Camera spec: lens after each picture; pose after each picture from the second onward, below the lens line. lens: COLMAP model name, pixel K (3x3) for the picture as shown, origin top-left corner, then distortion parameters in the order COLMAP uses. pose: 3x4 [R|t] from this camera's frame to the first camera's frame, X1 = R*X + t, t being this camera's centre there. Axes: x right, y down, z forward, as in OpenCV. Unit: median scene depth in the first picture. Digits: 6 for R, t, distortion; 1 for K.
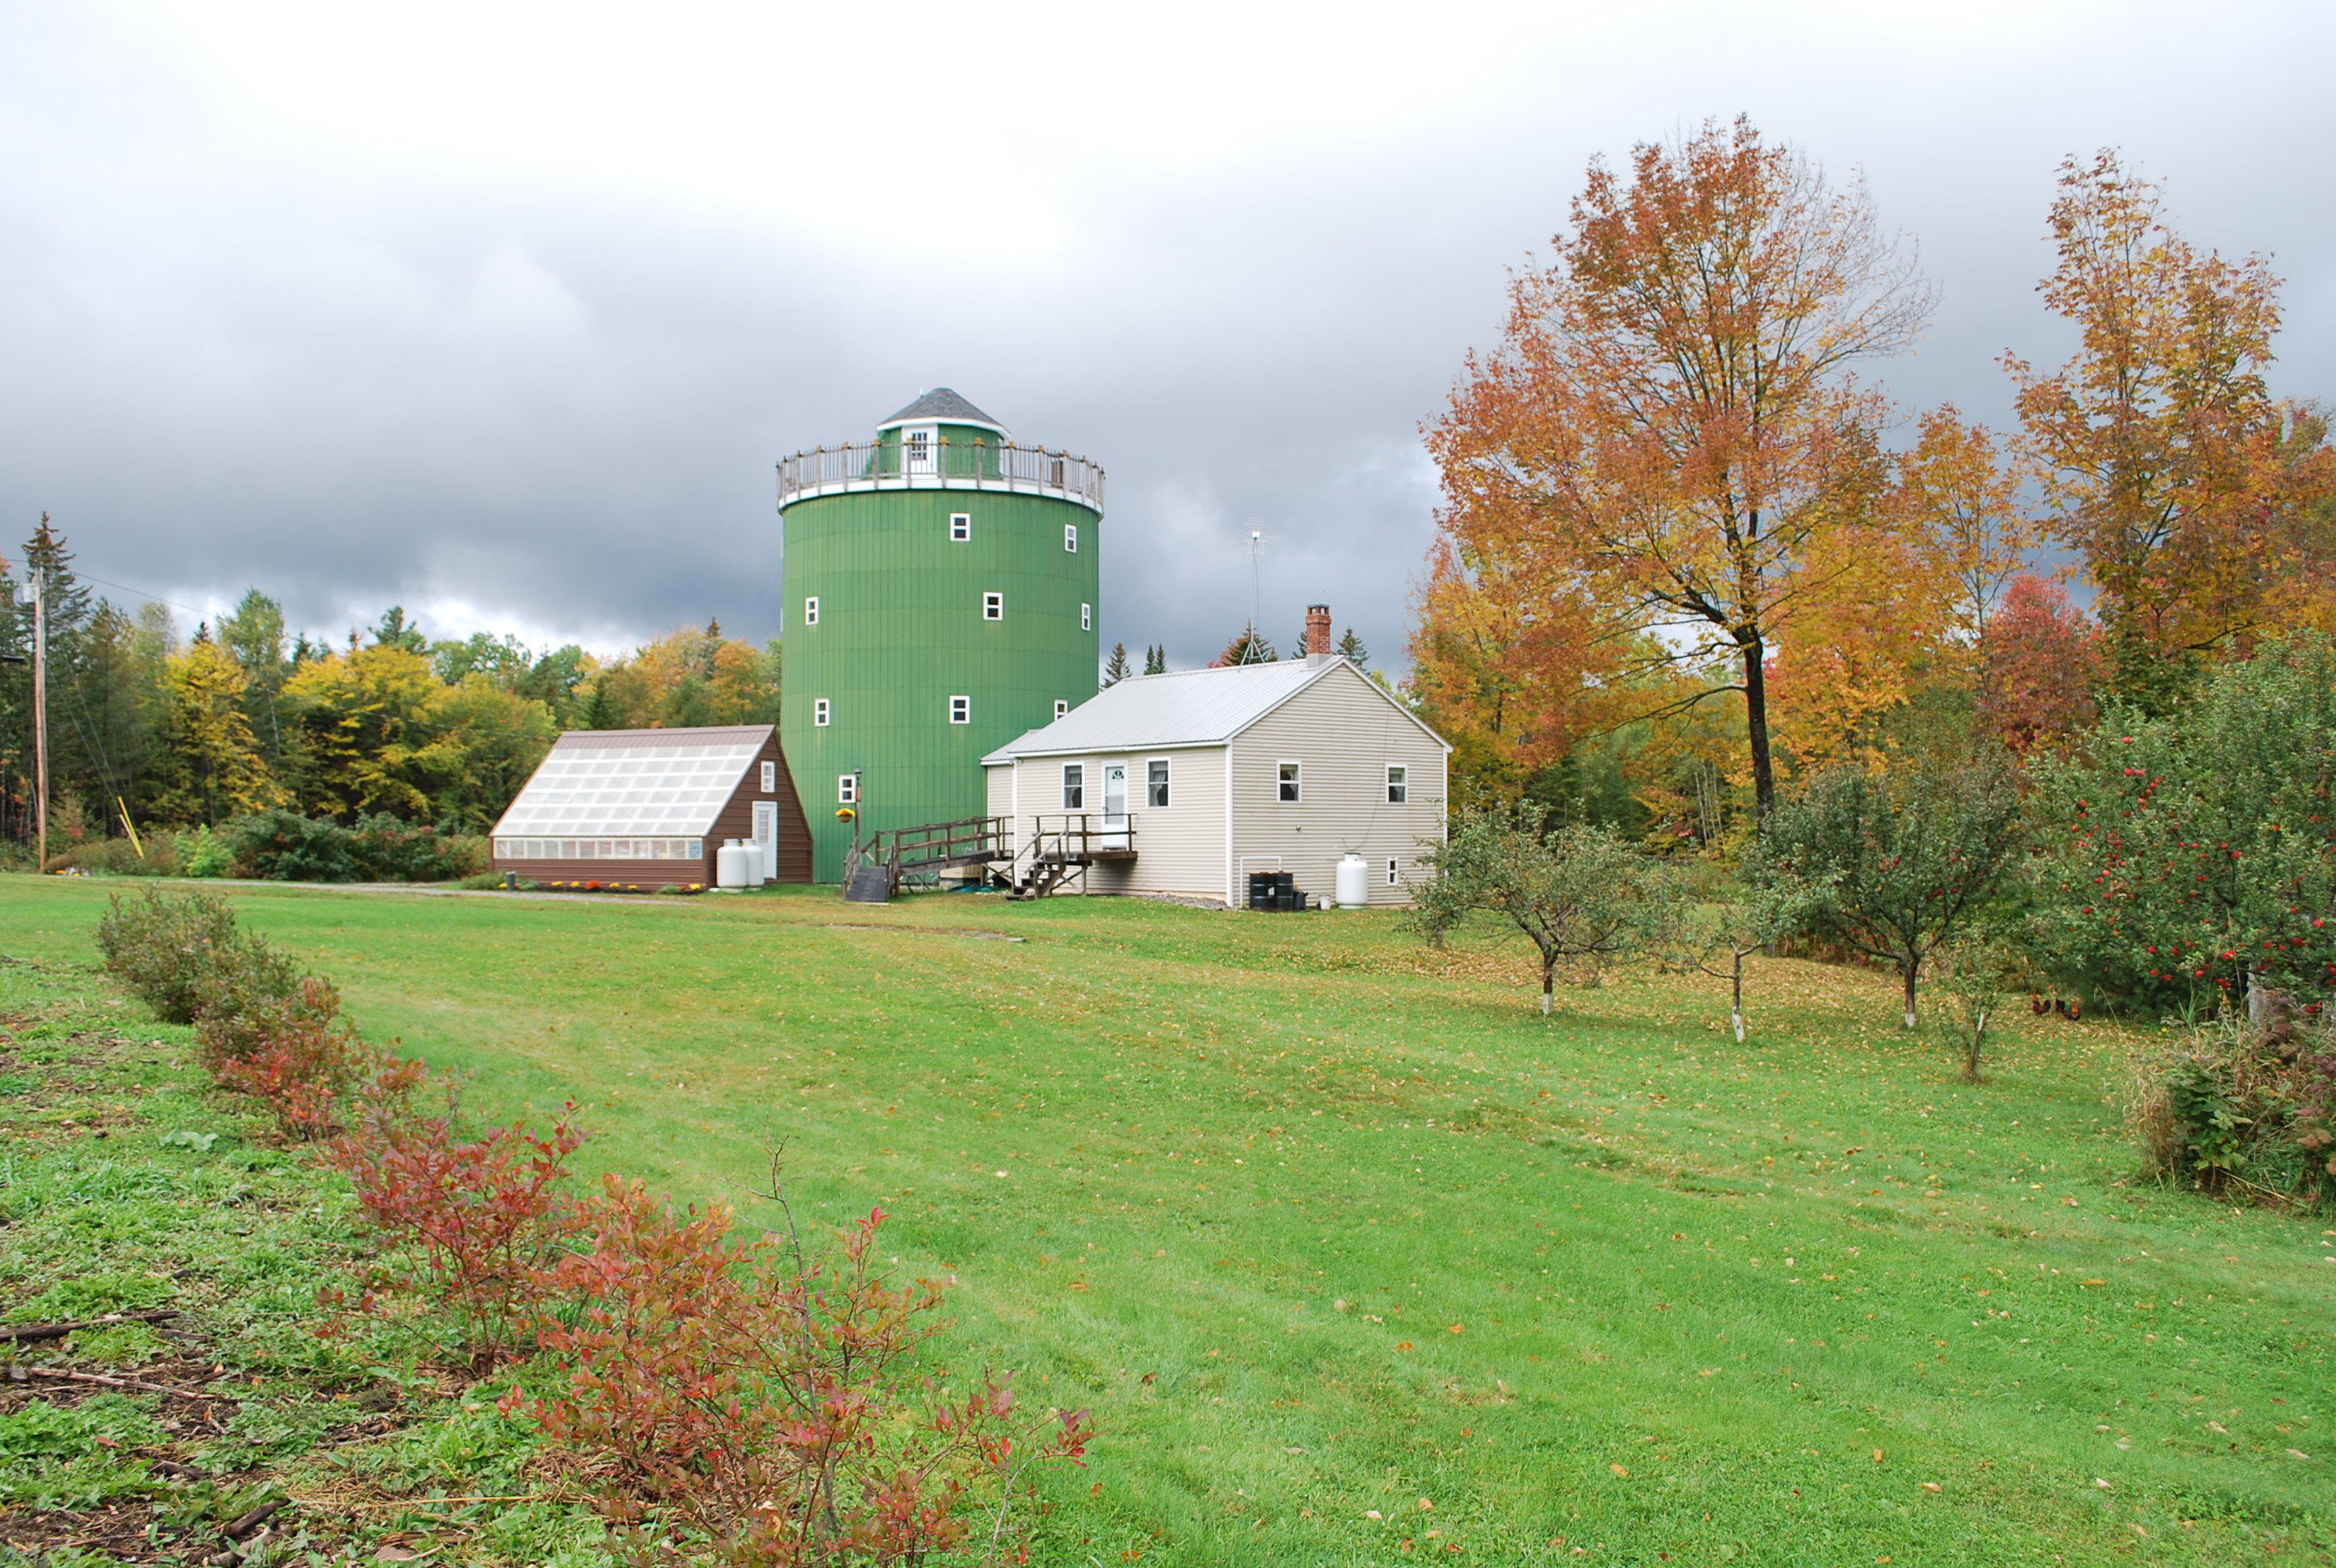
lens RADIAL K [[1952.4, 0, 1184.5], [0, 1952.4, 802.9], [0, 0, 1]] dist [-0.082214, 0.016643]
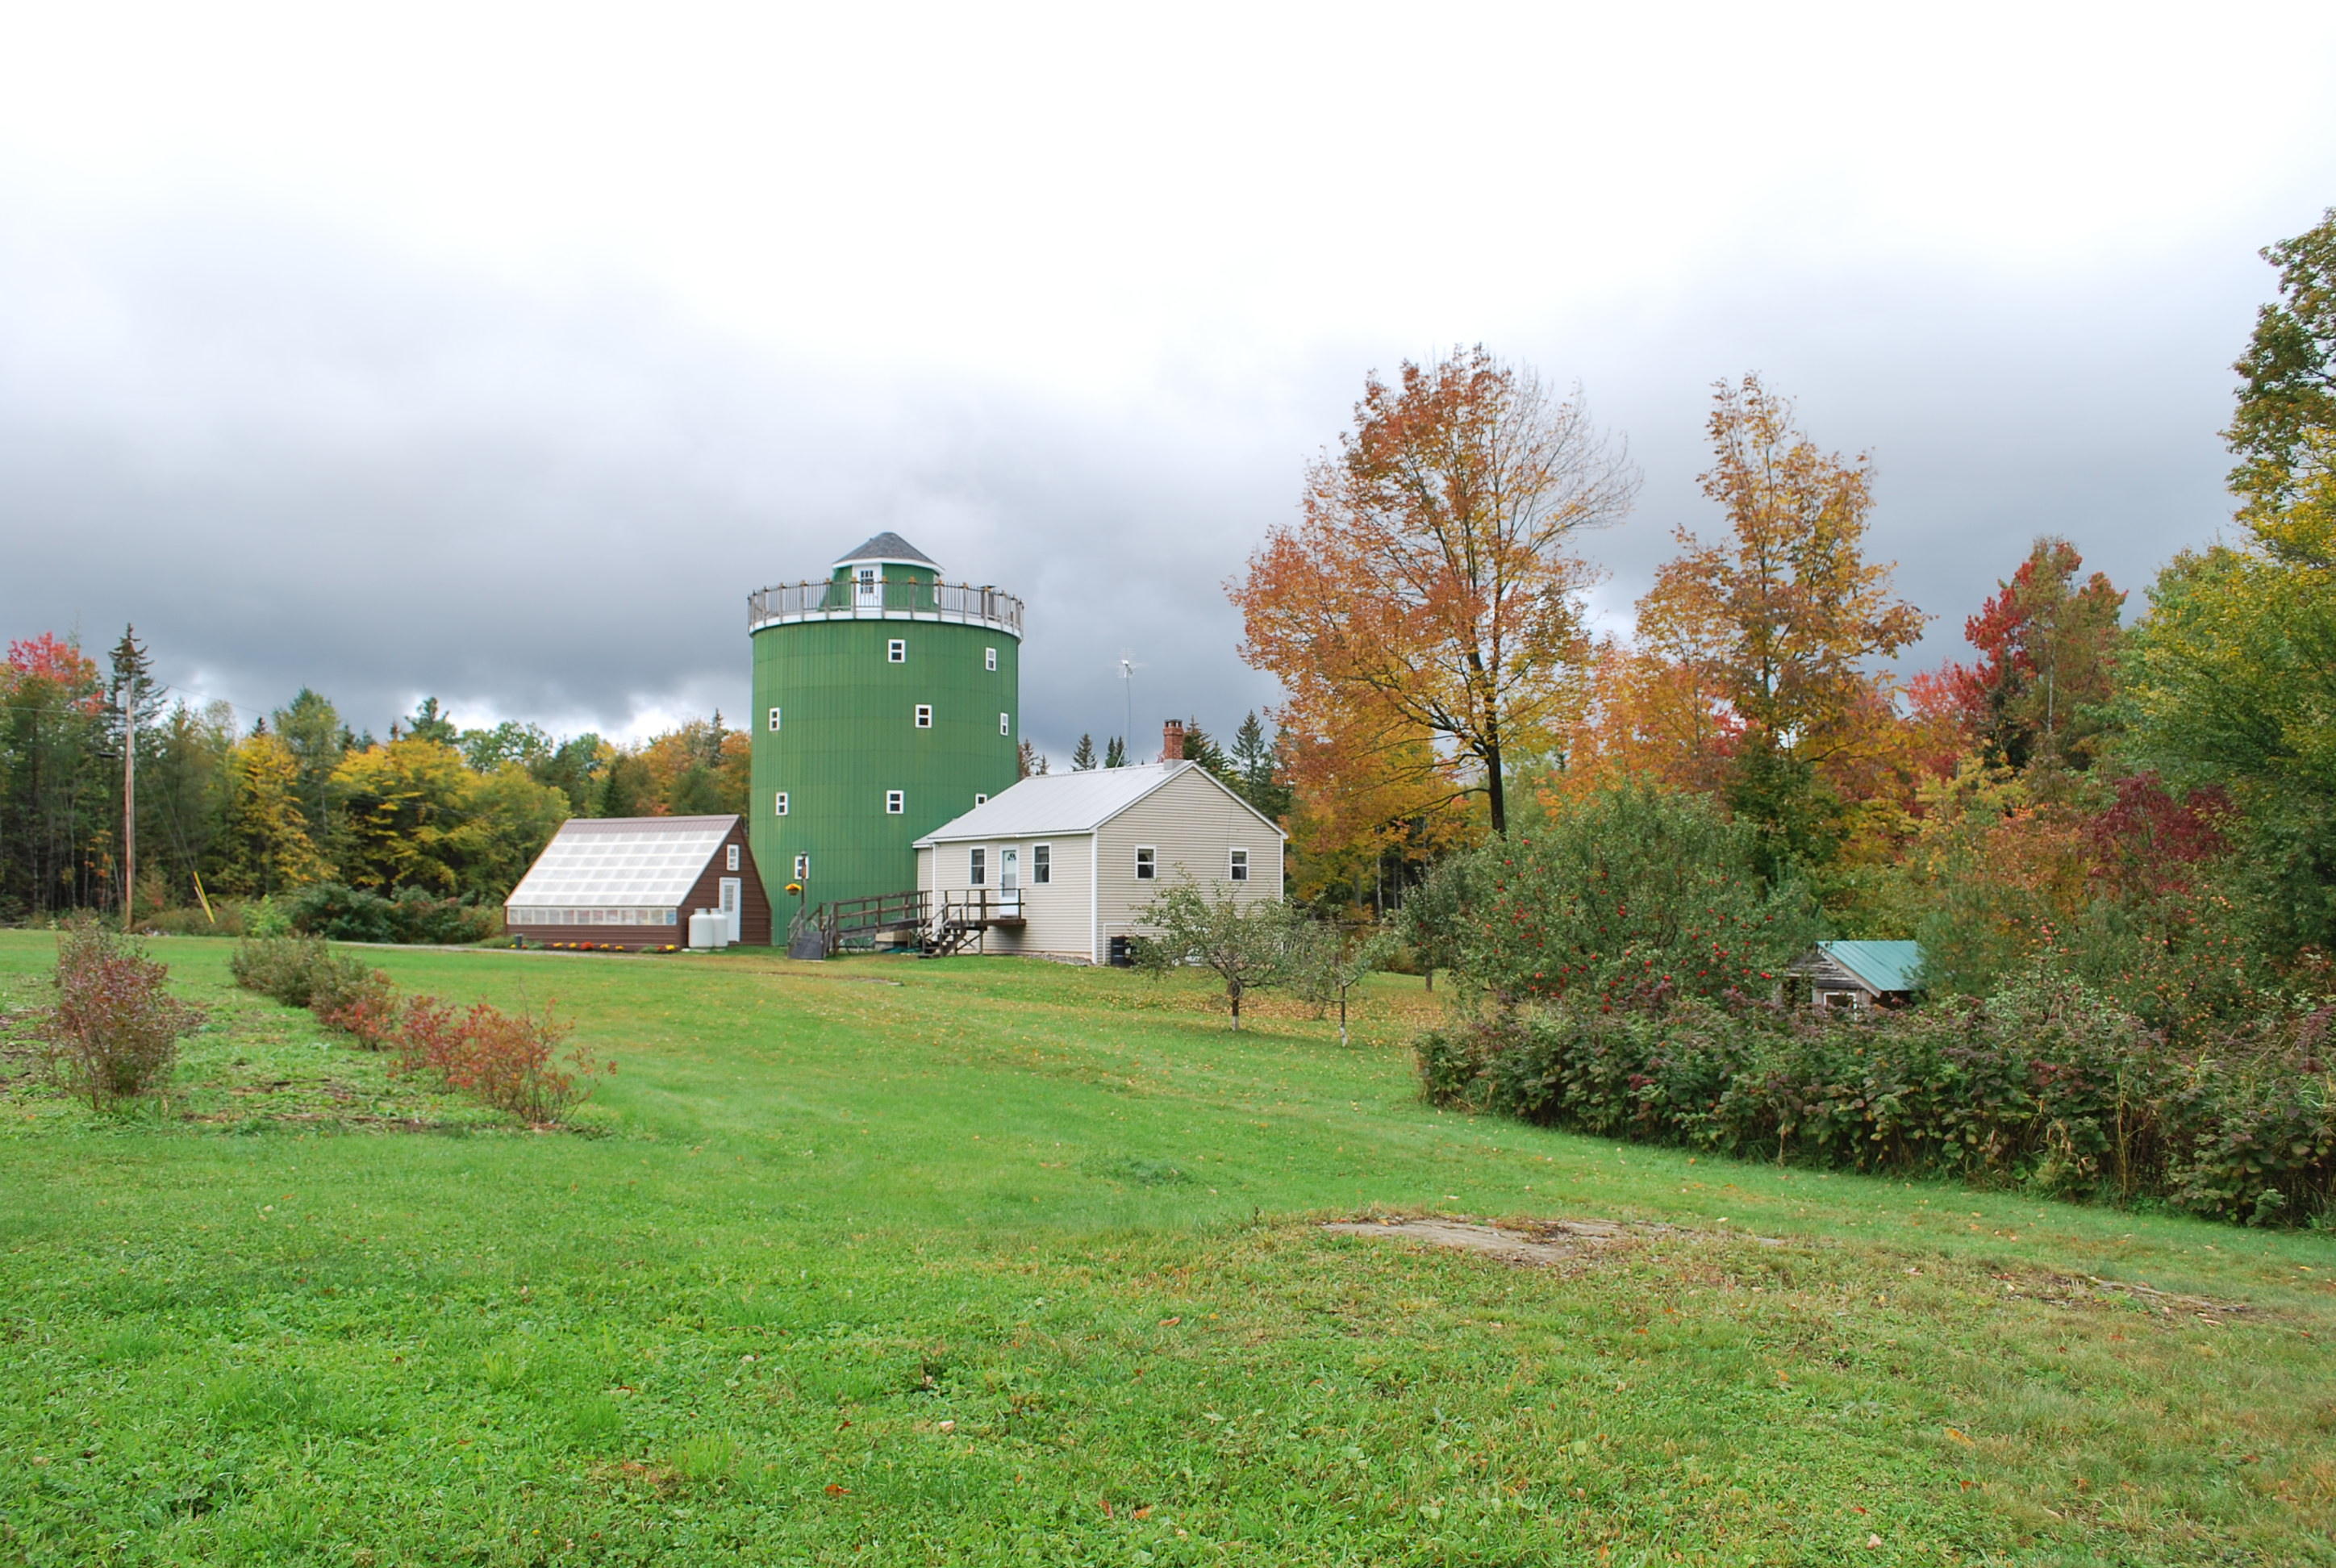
lens RADIAL K [[1842.5, 0, 1167.4], [0, 1842.5, 791.7], [0, 0, 1]] dist [-0.078884, 0.002878]
pose [[0.999994, 0.001097, -0.003226, 0.061228], [-0.001248, 0.998890, -0.047093, -0.000811], [0.003171, 0.047097, 0.998885, -0.146994]]
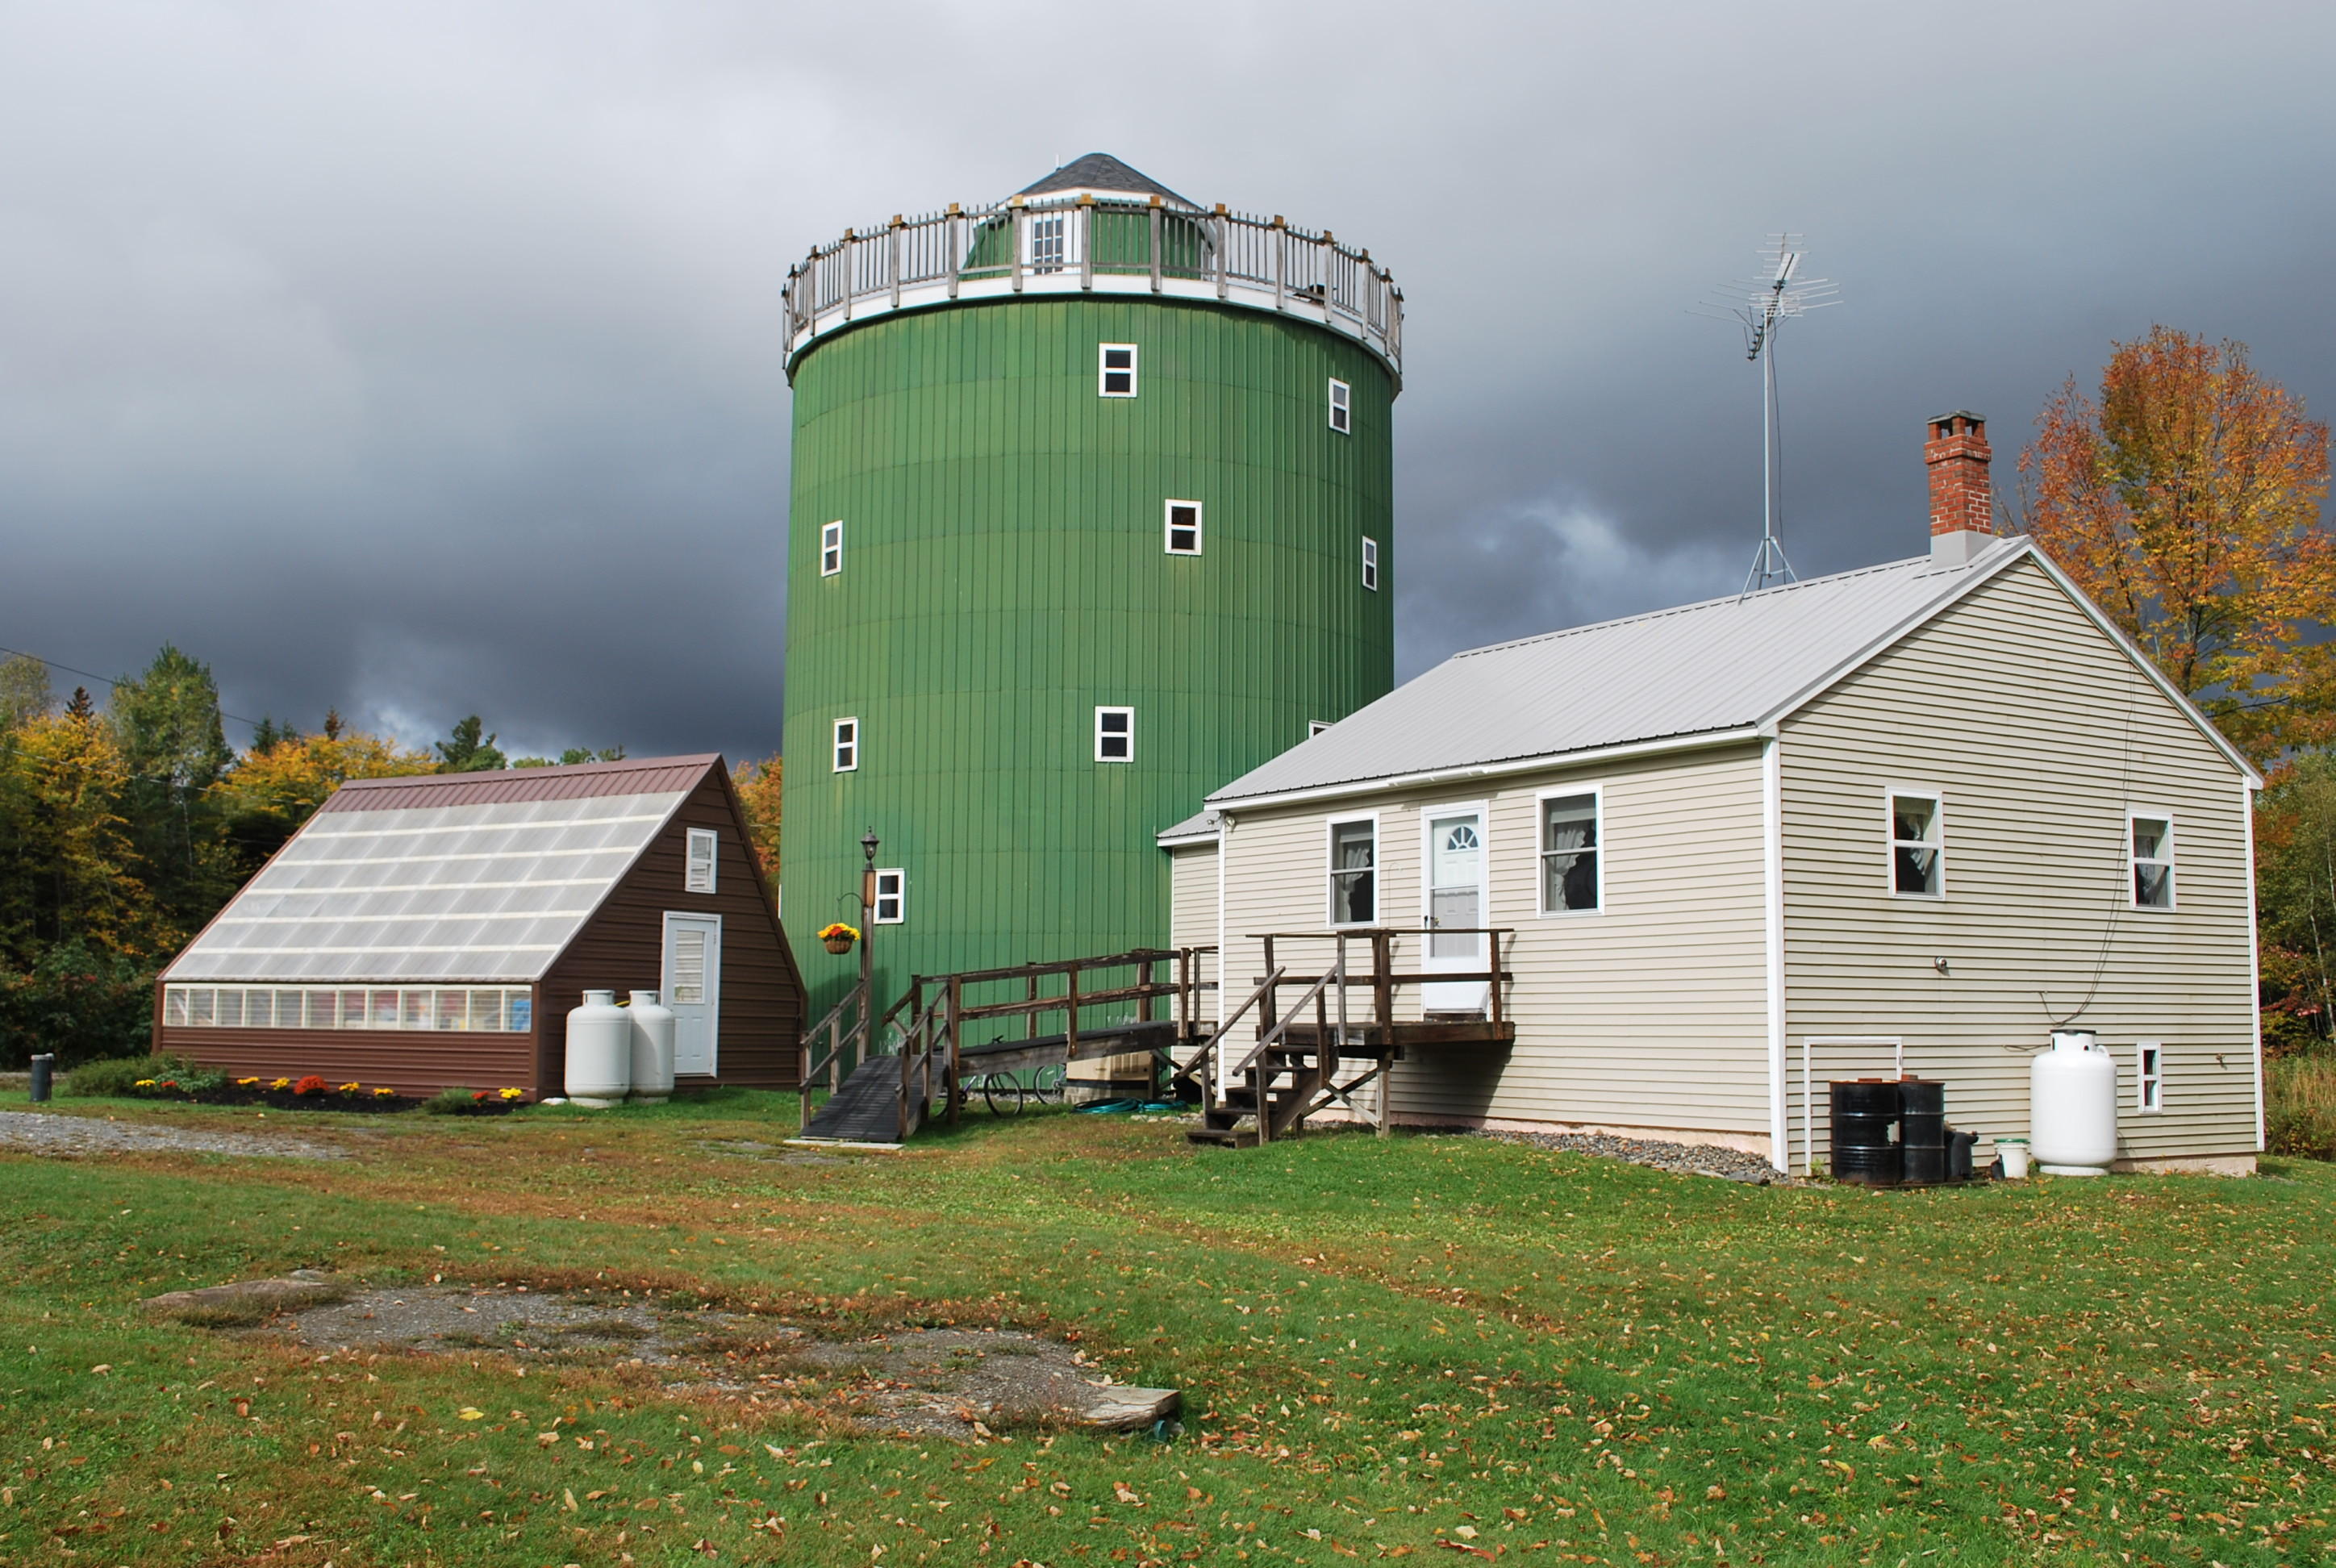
lens RADIAL K [[2344.6, 0, 1163.8], [0, 2344.6, 777.1], [0, 0, 1]] dist [-0.075612, 0.000000]
pose [[0.992061, -0.003805, -0.125700, -0.031159], [-0.006942, 0.996361, -0.084953, 0.014013], [0.125566, 0.085151, 0.988424, 0.452225]]
